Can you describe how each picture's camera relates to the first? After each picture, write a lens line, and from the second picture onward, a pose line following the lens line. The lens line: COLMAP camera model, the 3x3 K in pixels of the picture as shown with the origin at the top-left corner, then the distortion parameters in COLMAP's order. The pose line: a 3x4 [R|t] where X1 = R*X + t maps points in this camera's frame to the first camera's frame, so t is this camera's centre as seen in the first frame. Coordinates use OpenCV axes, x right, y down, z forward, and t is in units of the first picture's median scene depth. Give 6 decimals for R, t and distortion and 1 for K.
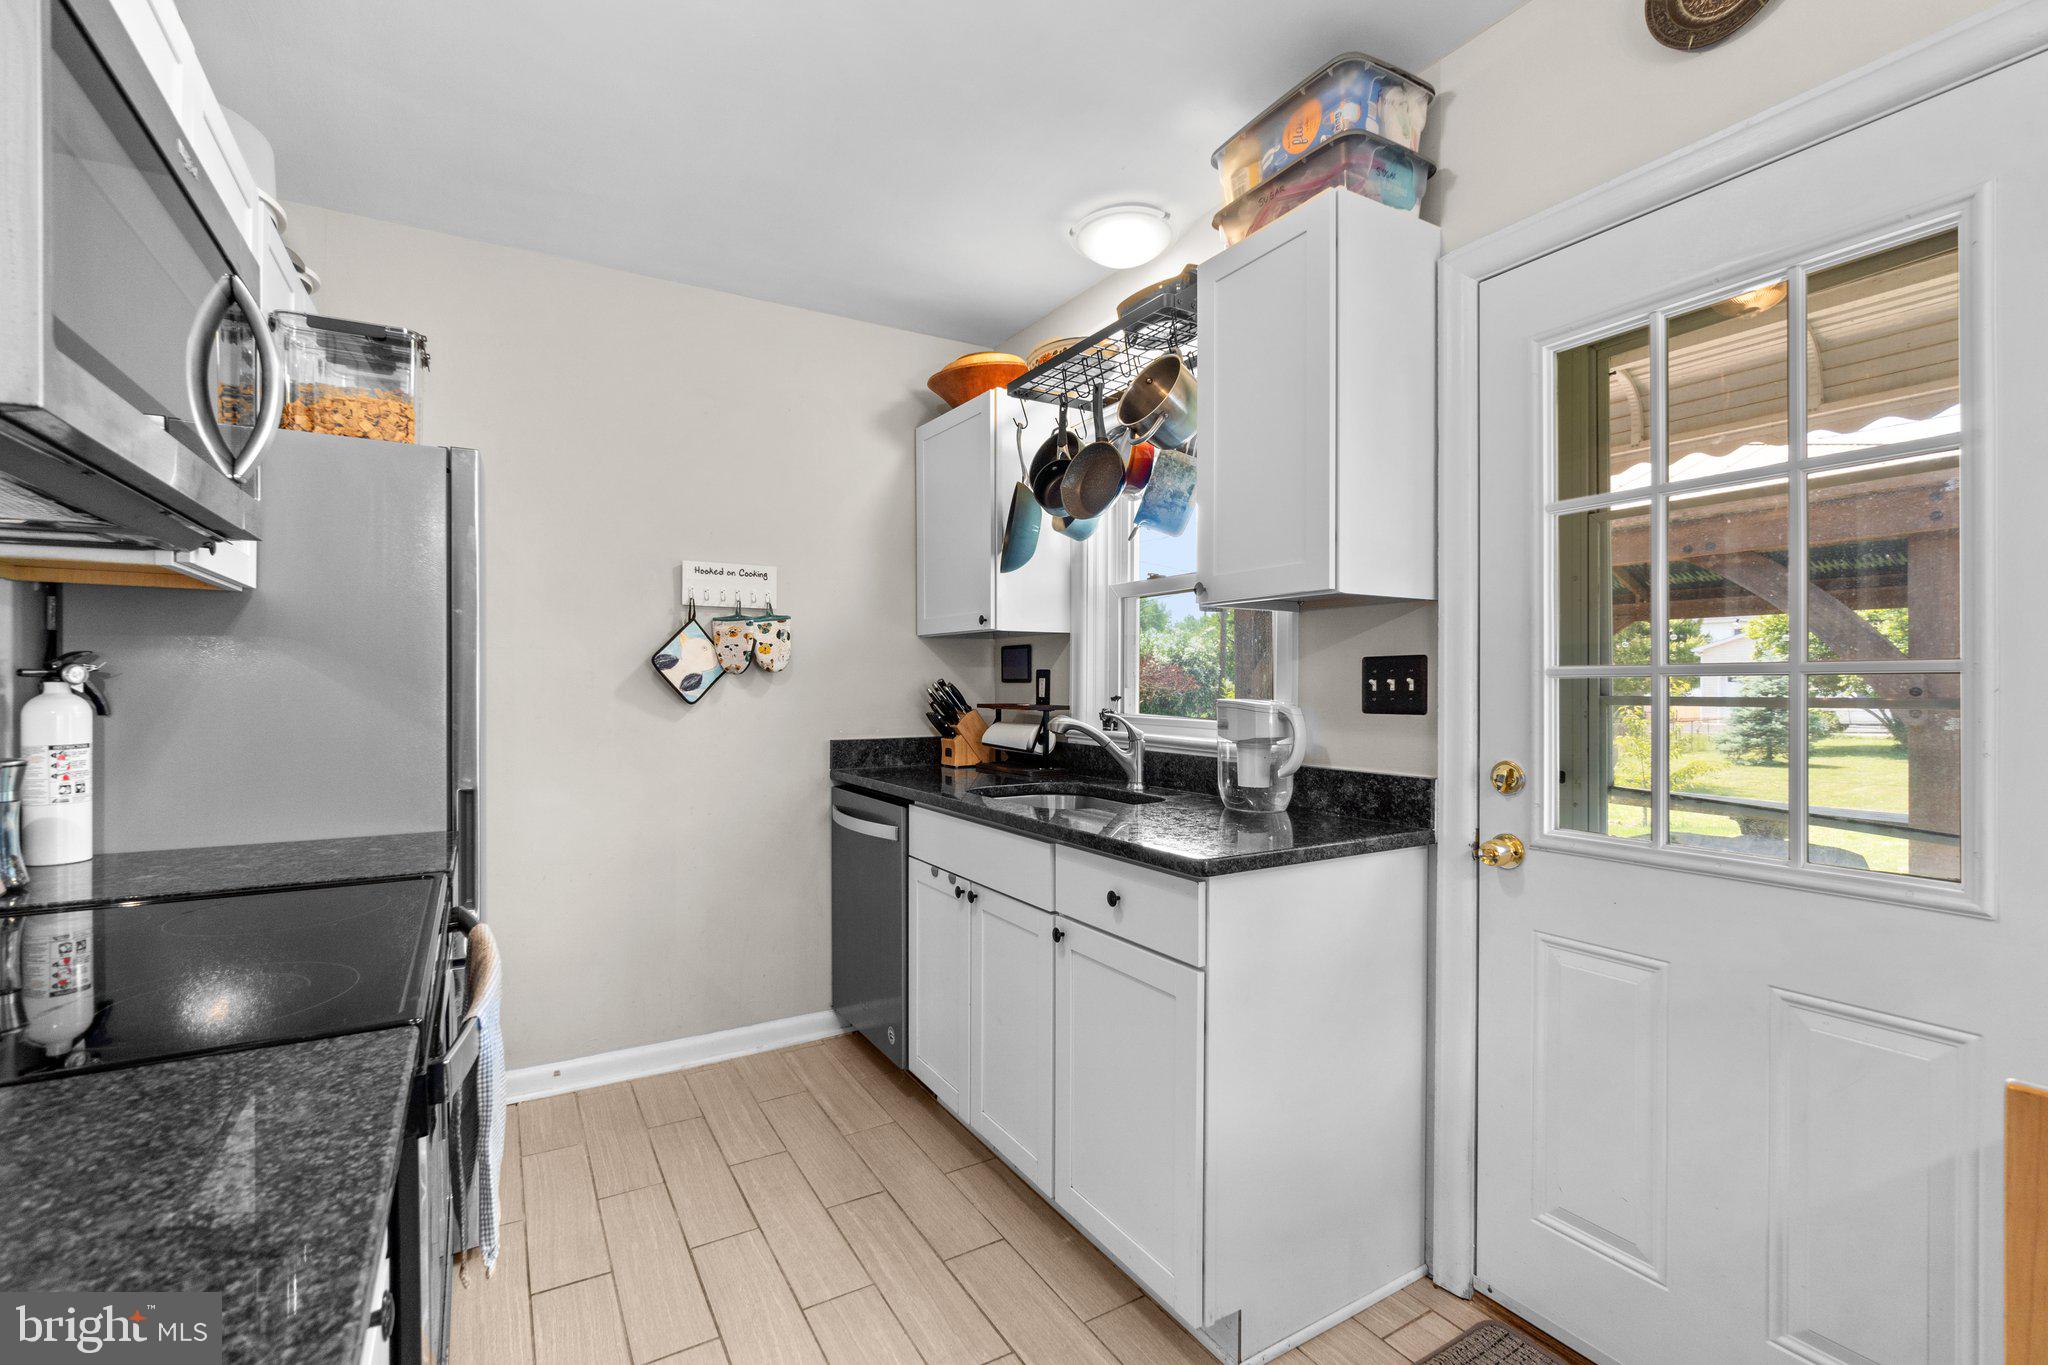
lens RADIAL K [[886.5, 0, 1018.2], [0, 886.5, 687.6], [0, 0, 1]] dist [-0.006577, 0.001900]
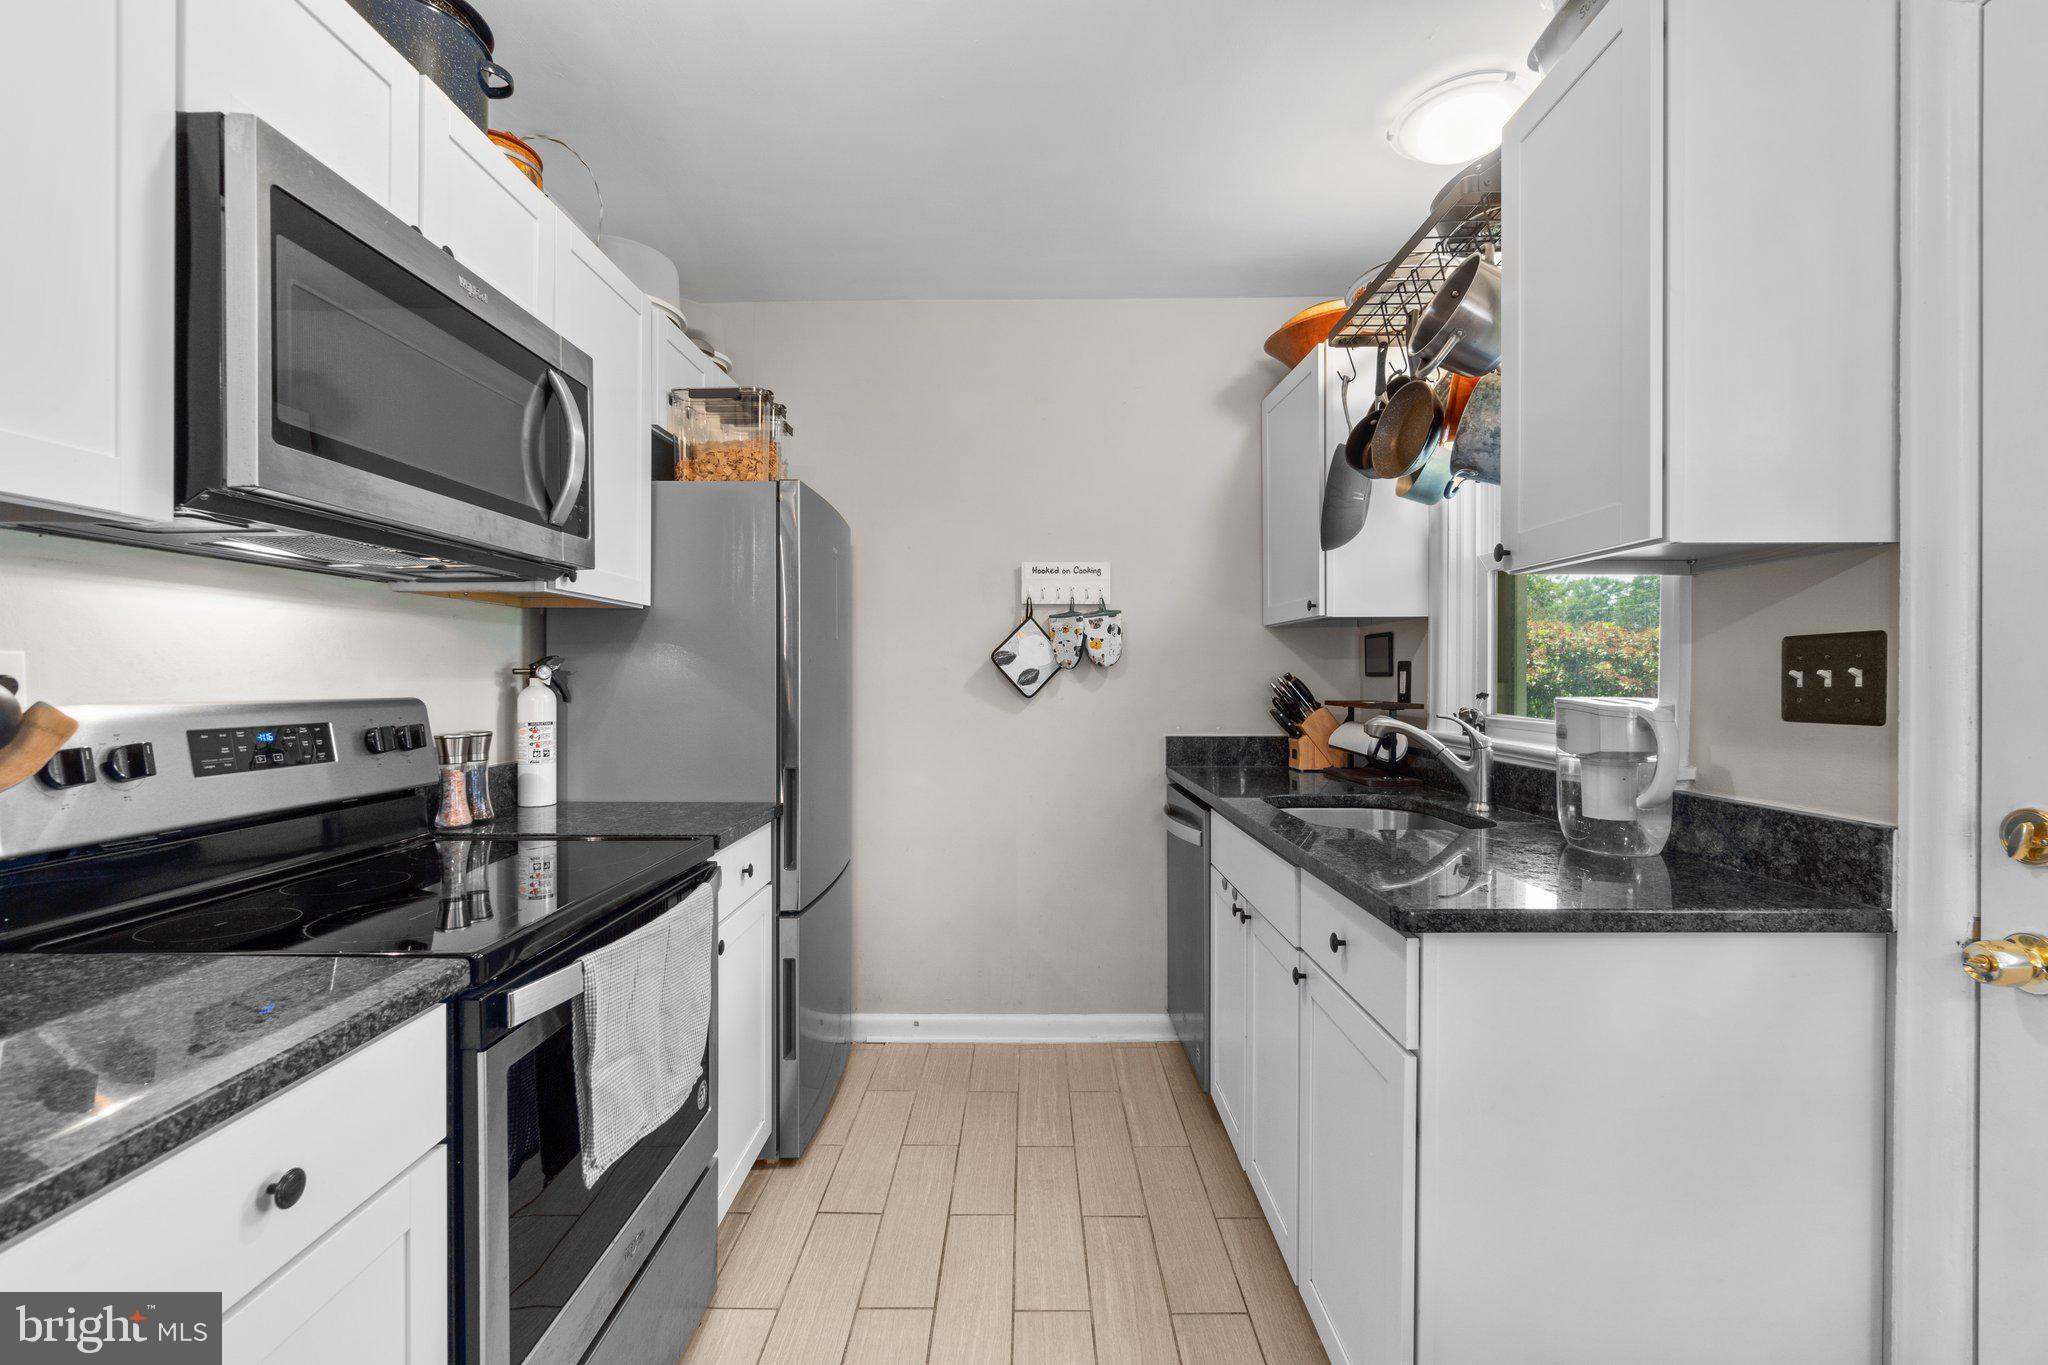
lens RADIAL K [[886.5, 0, 1024.2], [0, 886.5, 683.7], [0, 0, 1]] dist [-0.006577, 0.001900]
pose [[0.858728, 0.001316, -0.512430, 0.187664], [-0.000492, 0.999998, 0.001743, 0.000016], [0.512431, -0.001245, 0.858727, 0.108211]]
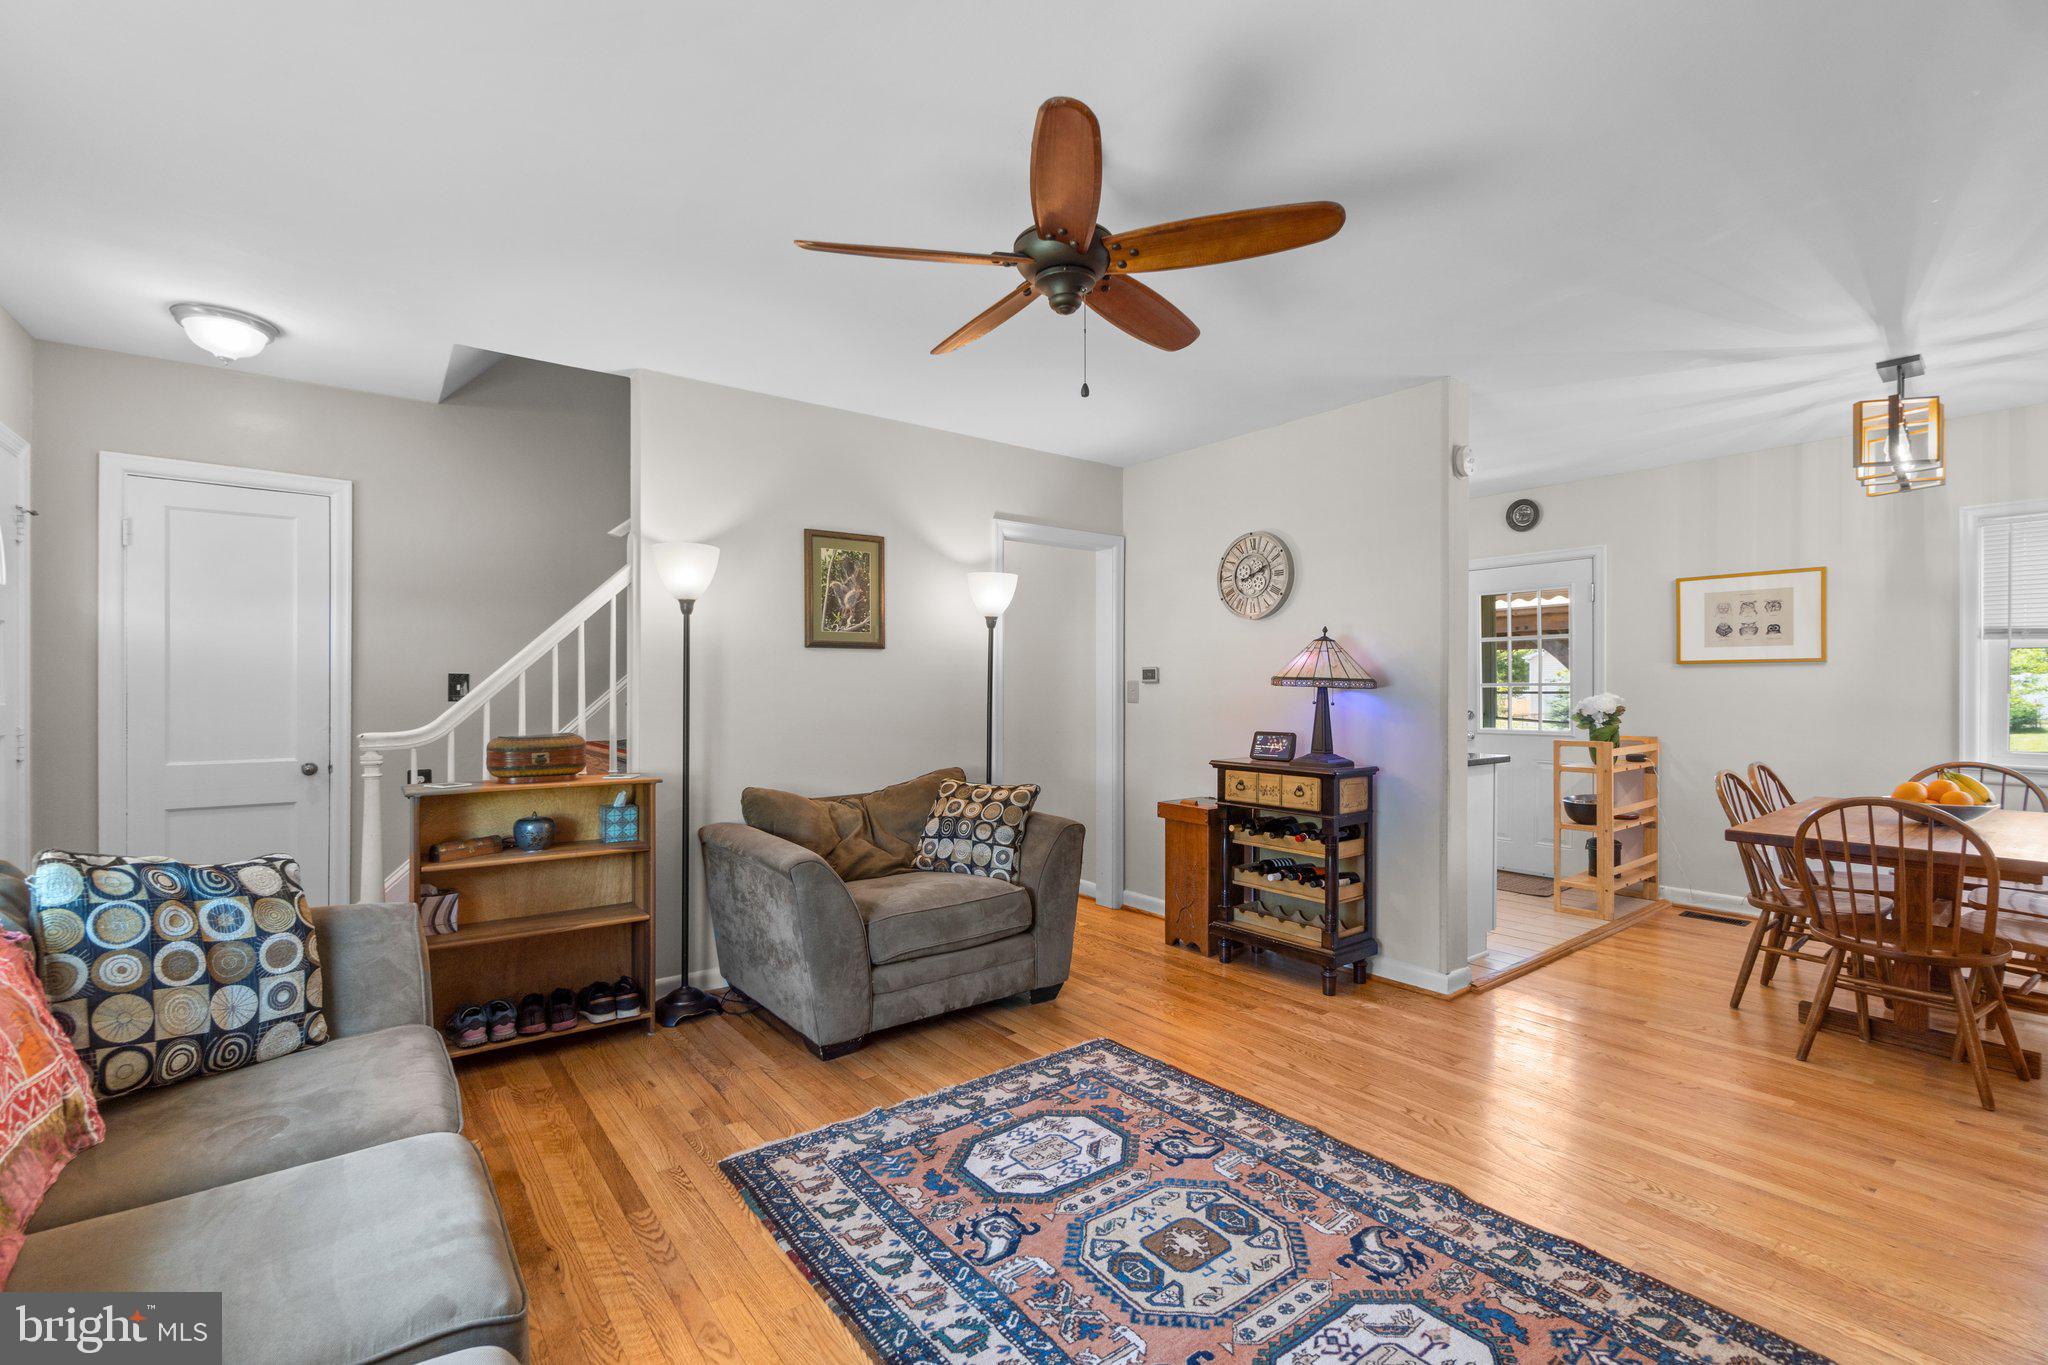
lens RADIAL K [[886.5, 0, 993.8], [0, 886.5, 689.1], [0, 0, 1]] dist [-0.006577, 0.001900]
pose [[0.993890, -0.004690, 0.110273, -1.158311], [0.004684, 0.999989, 0.000313, -0.002542], [-0.110273, 0.000206, 0.993901, -1.545774]]
